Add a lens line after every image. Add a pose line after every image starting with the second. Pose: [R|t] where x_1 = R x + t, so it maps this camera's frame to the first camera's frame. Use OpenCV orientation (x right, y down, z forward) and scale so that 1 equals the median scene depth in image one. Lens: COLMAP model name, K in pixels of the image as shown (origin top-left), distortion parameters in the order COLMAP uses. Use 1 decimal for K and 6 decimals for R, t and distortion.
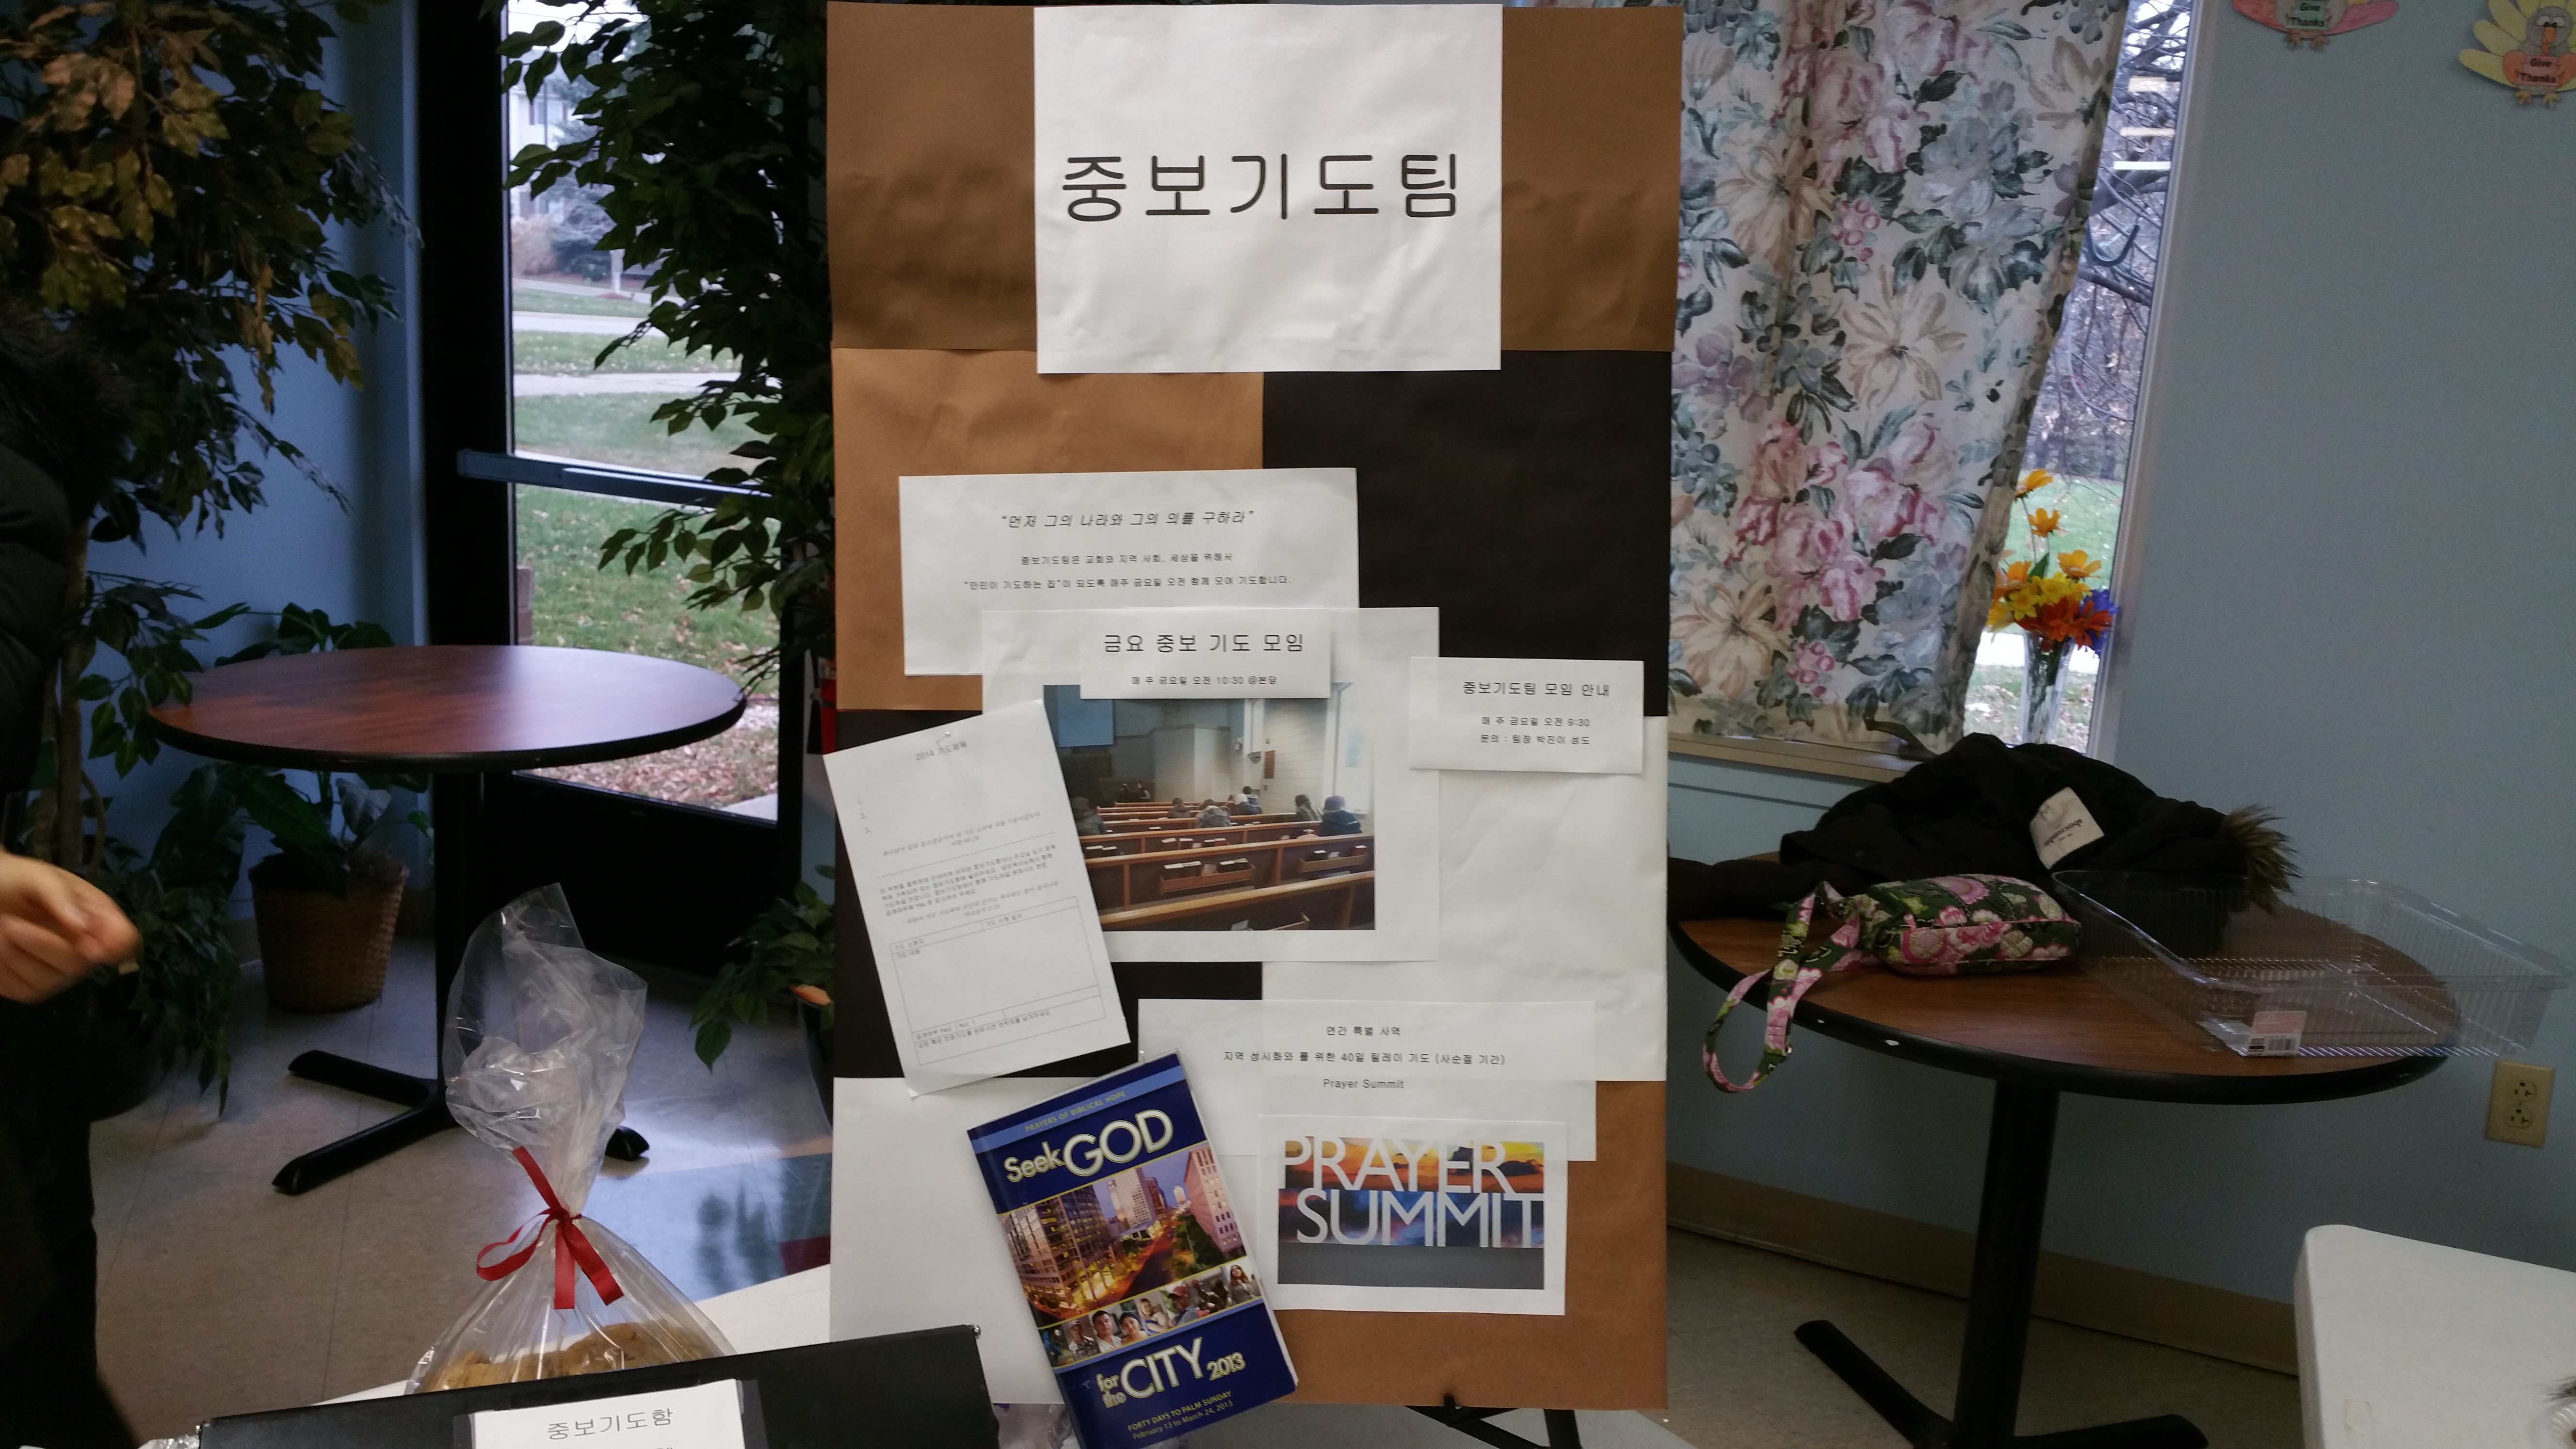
lens RADIAL K [[2192.8, 0, 1314.0], [0, 2192.8, 713.6], [0, 0, 1]] dist [0.062784, -0.126314]
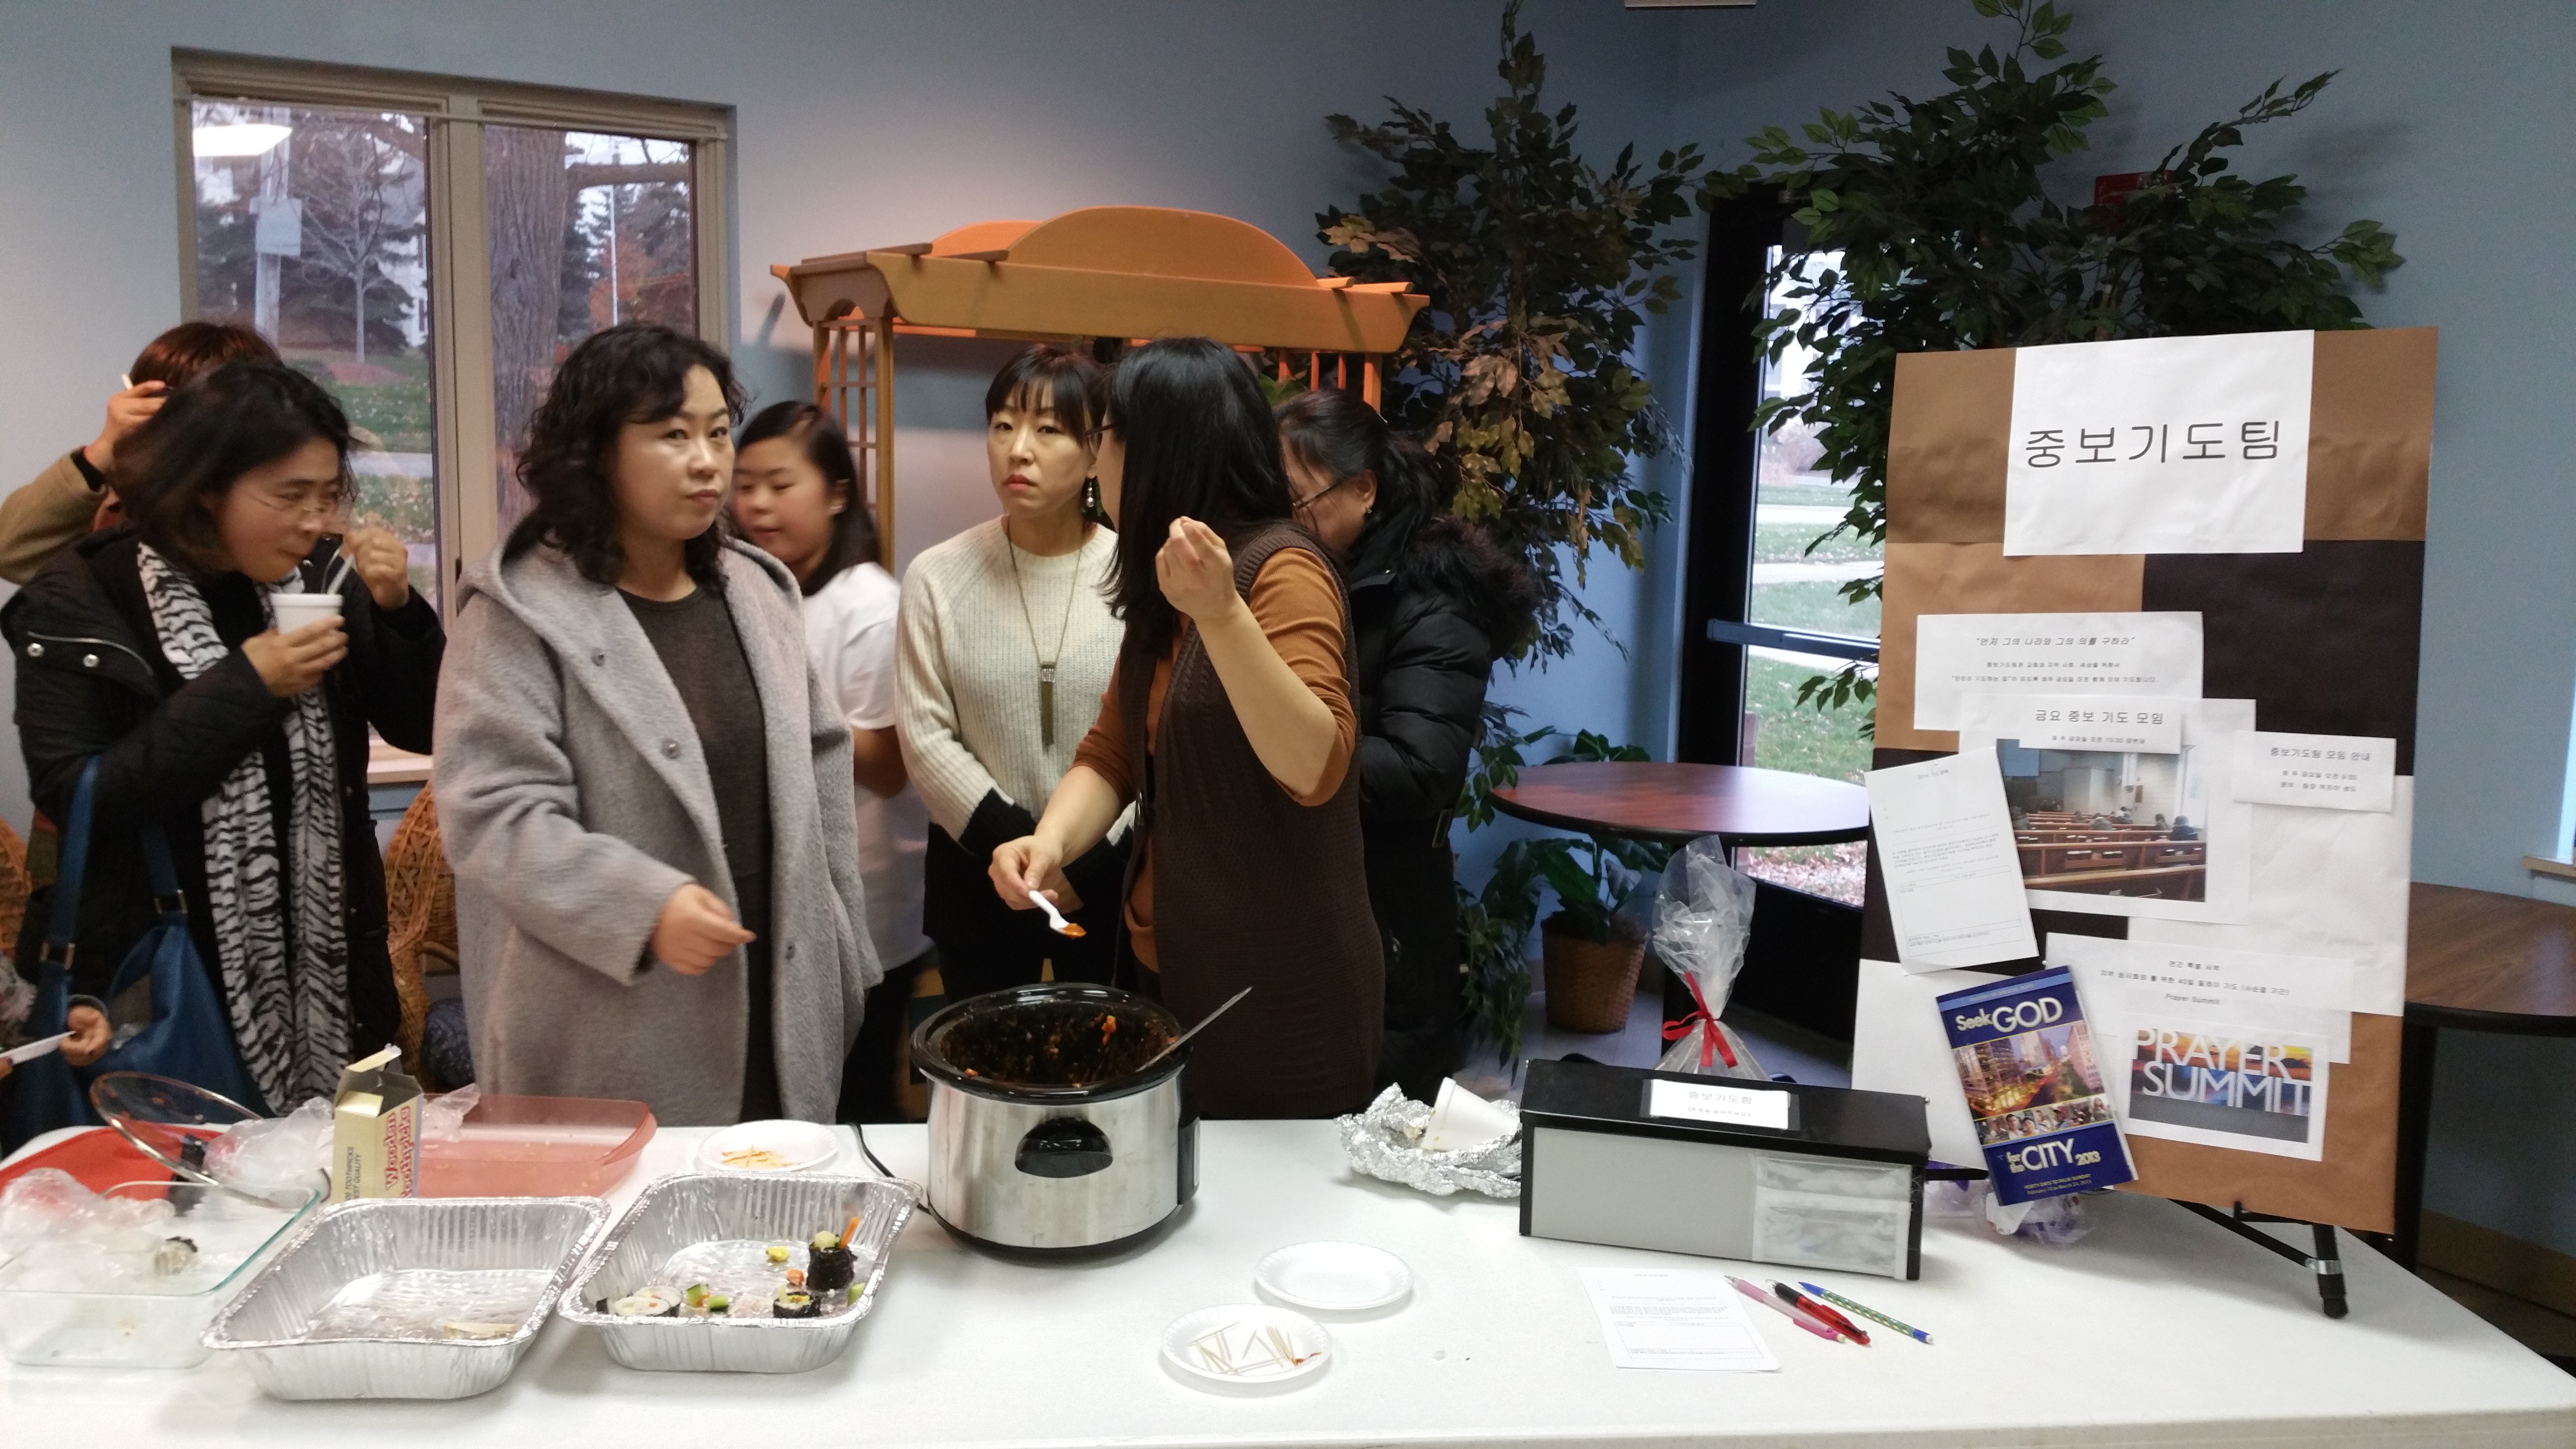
lens RADIAL K [[2192.8, 0, 1264.5], [0, 2192.8, 723.9], [0, 0, 1]] dist [0.062784, -0.126314]
pose [[0.838713, 0.038886, -0.543183, 0.321391], [-0.082559, 0.994998, -0.056247, 0.116601], [0.538279, 0.092020, 0.837728, -0.719555]]
